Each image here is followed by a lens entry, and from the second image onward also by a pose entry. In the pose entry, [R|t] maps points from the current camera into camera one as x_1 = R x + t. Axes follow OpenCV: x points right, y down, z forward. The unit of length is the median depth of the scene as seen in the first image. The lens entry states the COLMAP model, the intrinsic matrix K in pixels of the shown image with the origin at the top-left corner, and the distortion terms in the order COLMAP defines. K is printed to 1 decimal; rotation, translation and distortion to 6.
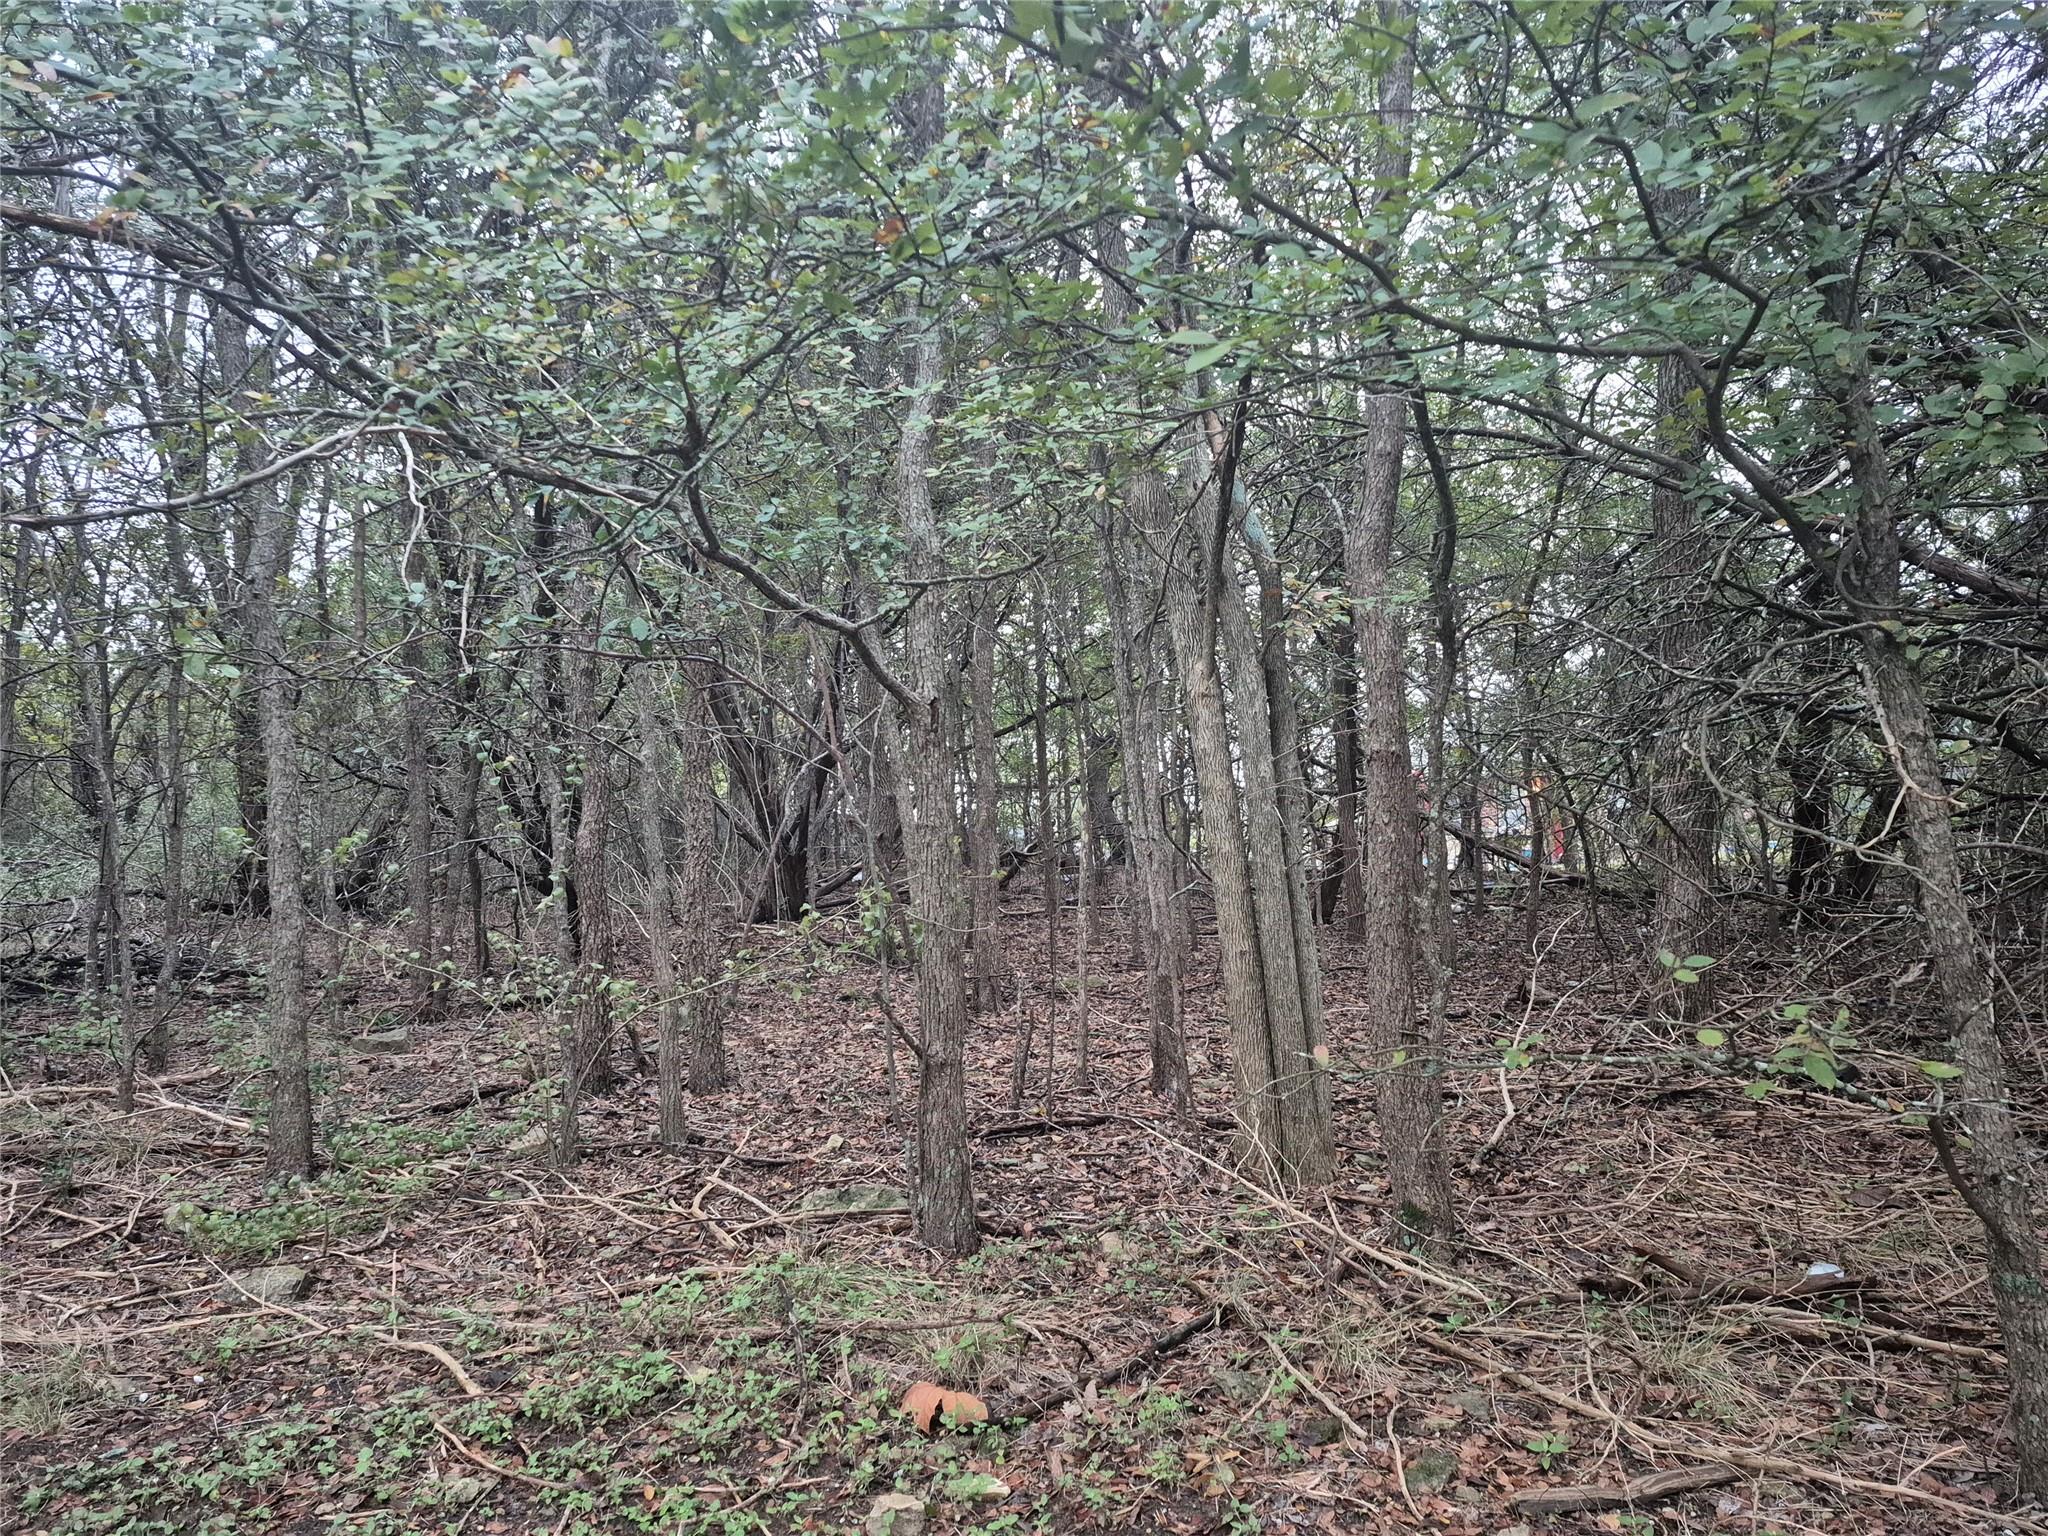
lens RADIAL K [[1428.7, 0, 1023.9], [0, 1428.7, 765.1], [0, 0, 1]] dist [0.063693, -0.046589]
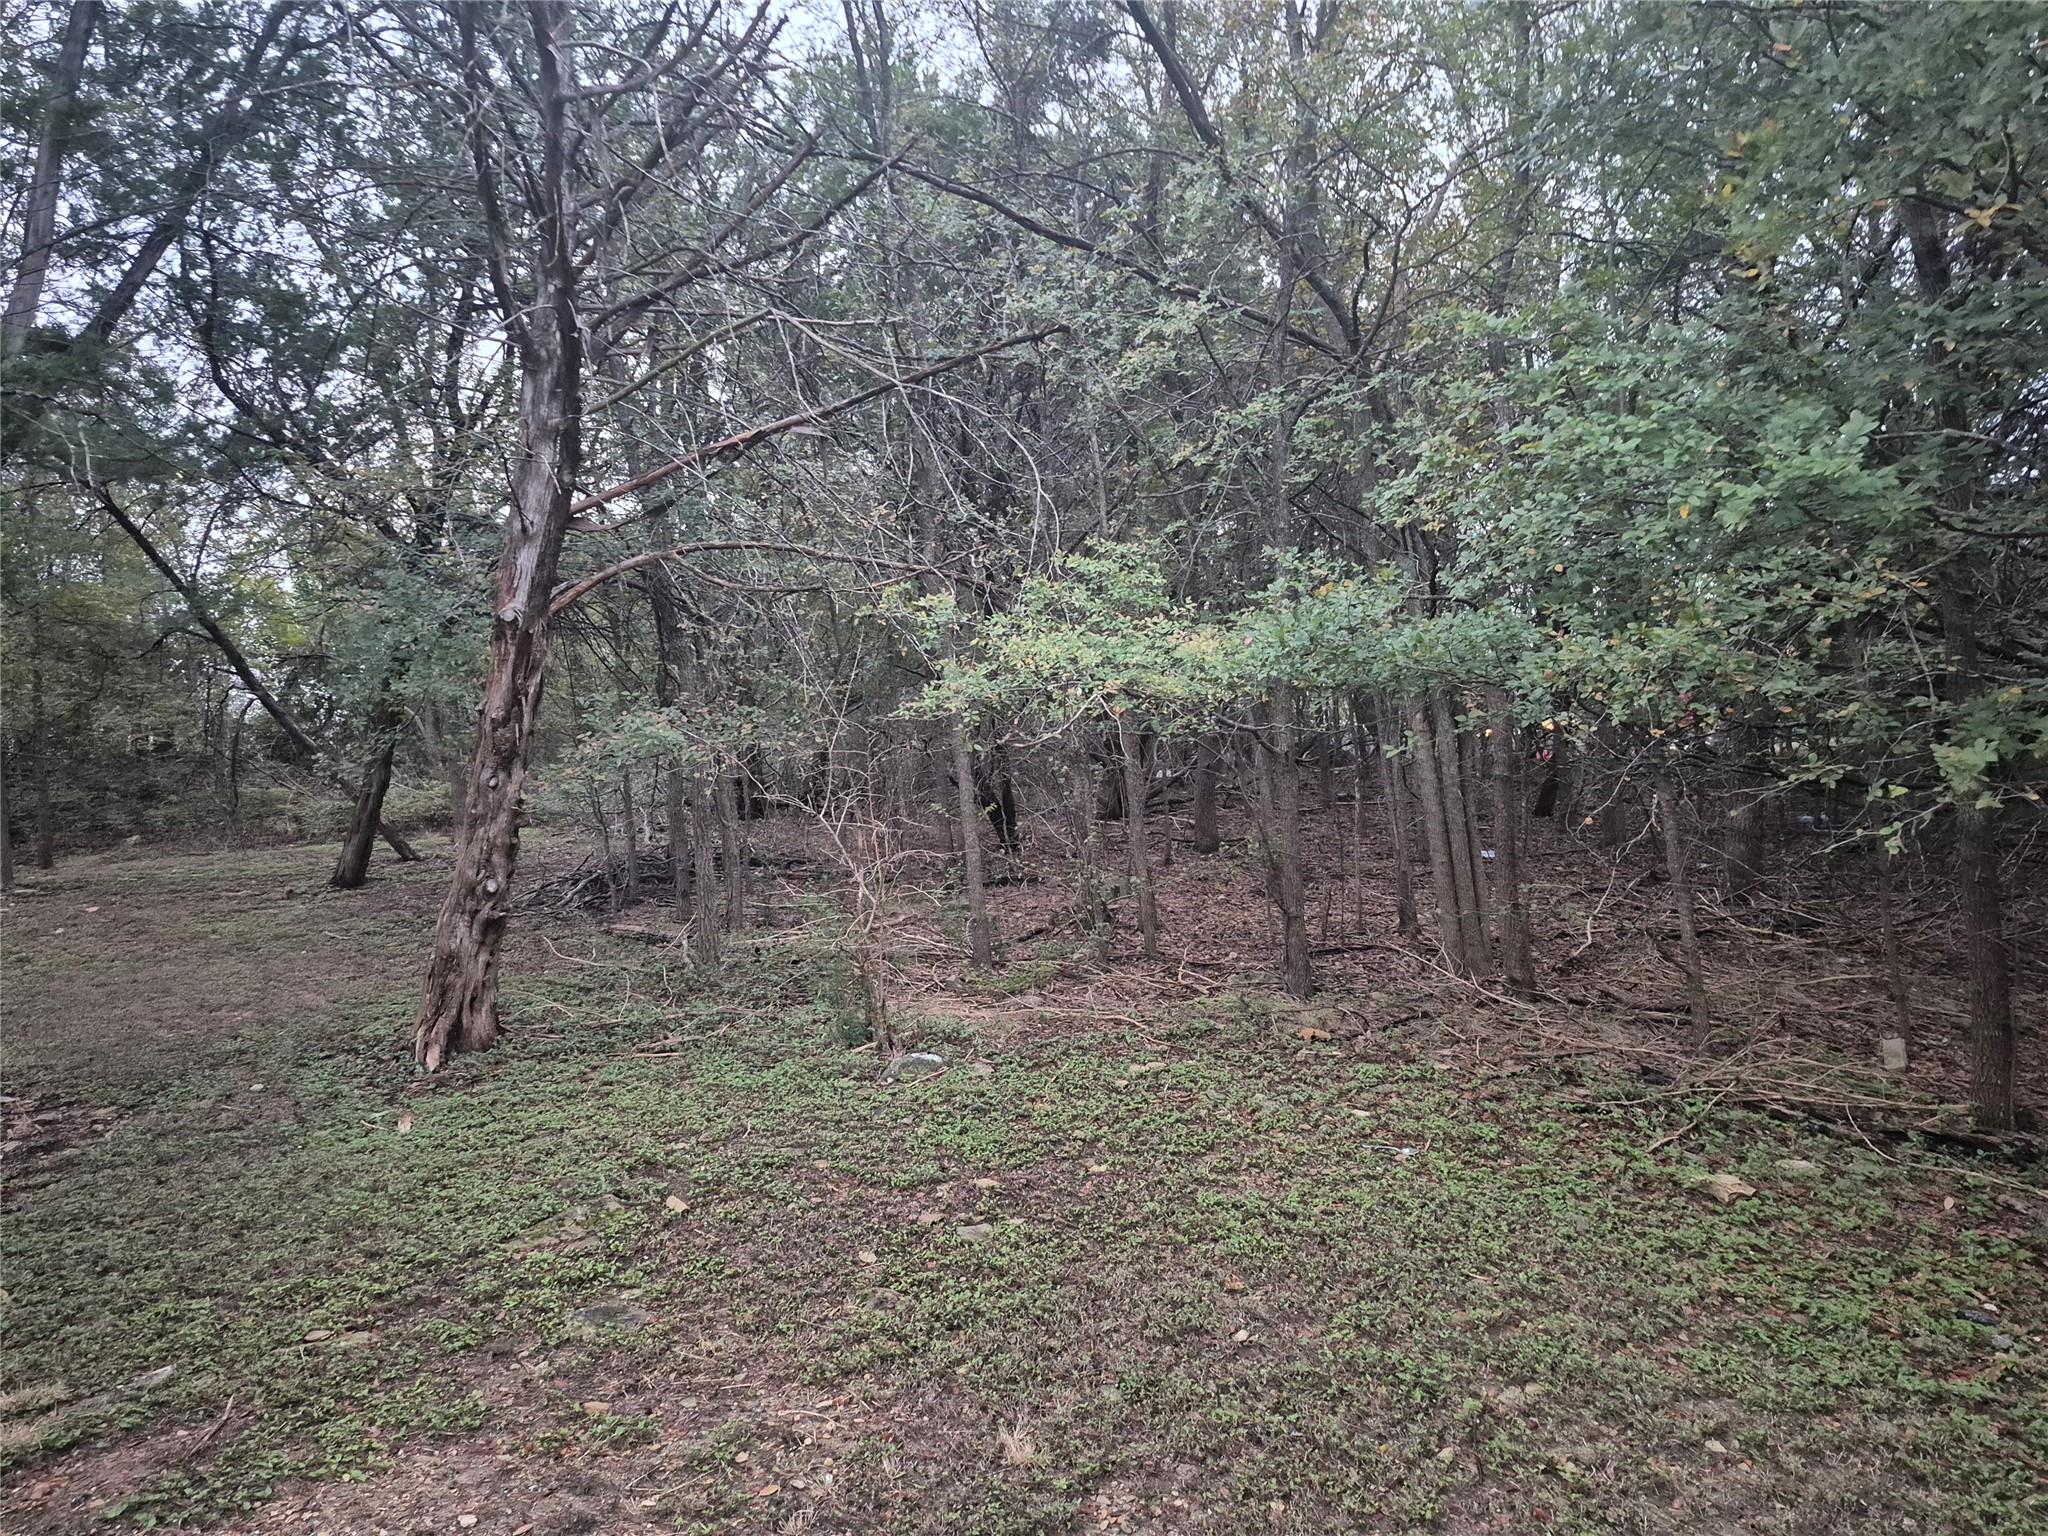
lens RADIAL K [[1428.7, 0, 1021.5], [0, 1428.7, 771.8], [0, 0, 1]] dist [0.063693, -0.046589]
pose [[0.983250, -0.019156, -0.181254, -0.057632], [0.036118, 0.995219, 0.090747, -0.194578], [0.178649, -0.095774, 0.979241, -1.036037]]
